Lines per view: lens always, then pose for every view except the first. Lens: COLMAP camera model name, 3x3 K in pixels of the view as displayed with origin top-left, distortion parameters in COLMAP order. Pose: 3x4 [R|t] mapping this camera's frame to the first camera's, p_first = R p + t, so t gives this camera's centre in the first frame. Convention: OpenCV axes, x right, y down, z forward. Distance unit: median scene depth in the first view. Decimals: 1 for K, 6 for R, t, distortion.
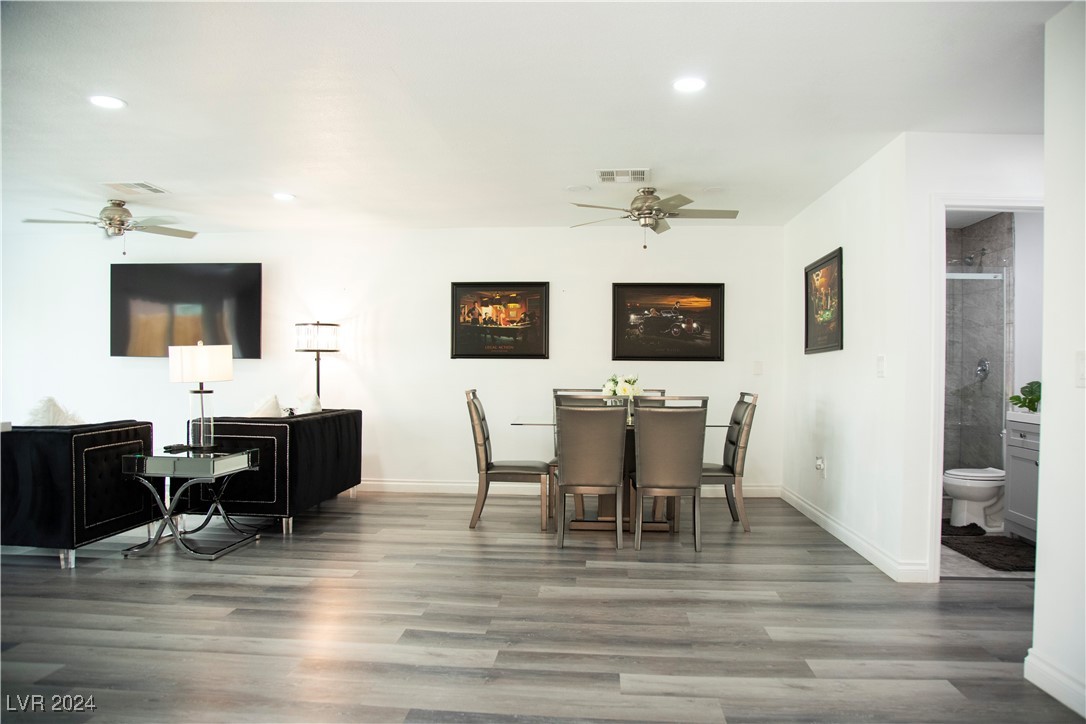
lens RADIAL K [[745.5, 0, 549.5], [0, 745.5, 370.1], [0, 0, 1]] dist [-0.130319, 0.079483]
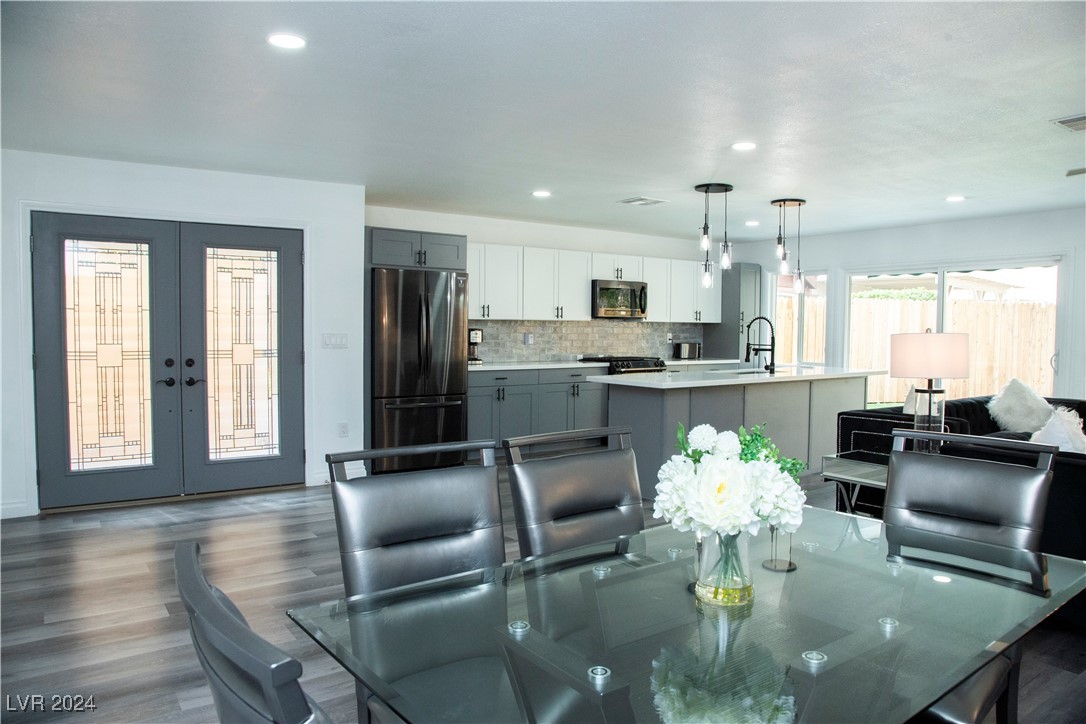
lens RADIAL K [[745.5, 0, 549.5], [0, 745.5, 370.1], [0, 0, 1]] dist [-0.130319, 0.079483]
pose [[-0.771965, 0.022303, -0.635274, 0.259019], [-0.012757, 0.998640, 0.050561, -0.020452], [0.635537, 0.047135, -0.770630, 0.963817]]
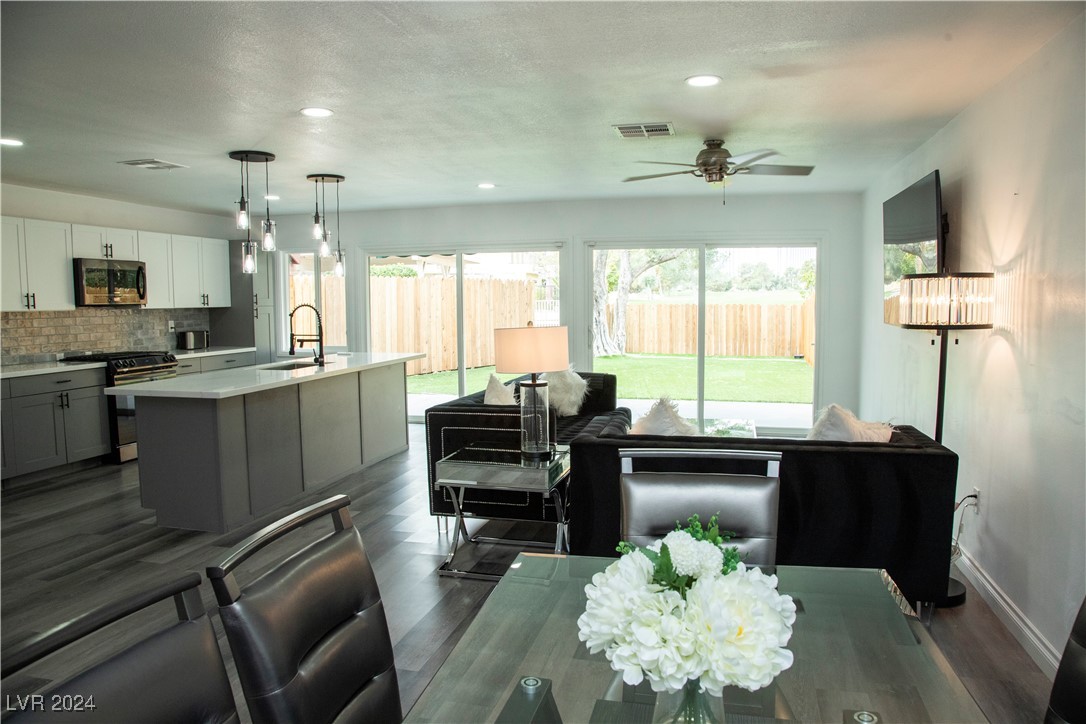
lens RADIAL K [[745.5, 0, 549.5], [0, 745.5, 370.1], [0, 0, 1]] dist [-0.130319, 0.079483]
pose [[-0.174993, 0.085393, -0.980859, 0.237507], [0.004289, 0.996288, 0.085971, -0.040668], [0.984560, 0.010837, -0.174710, 0.828237]]
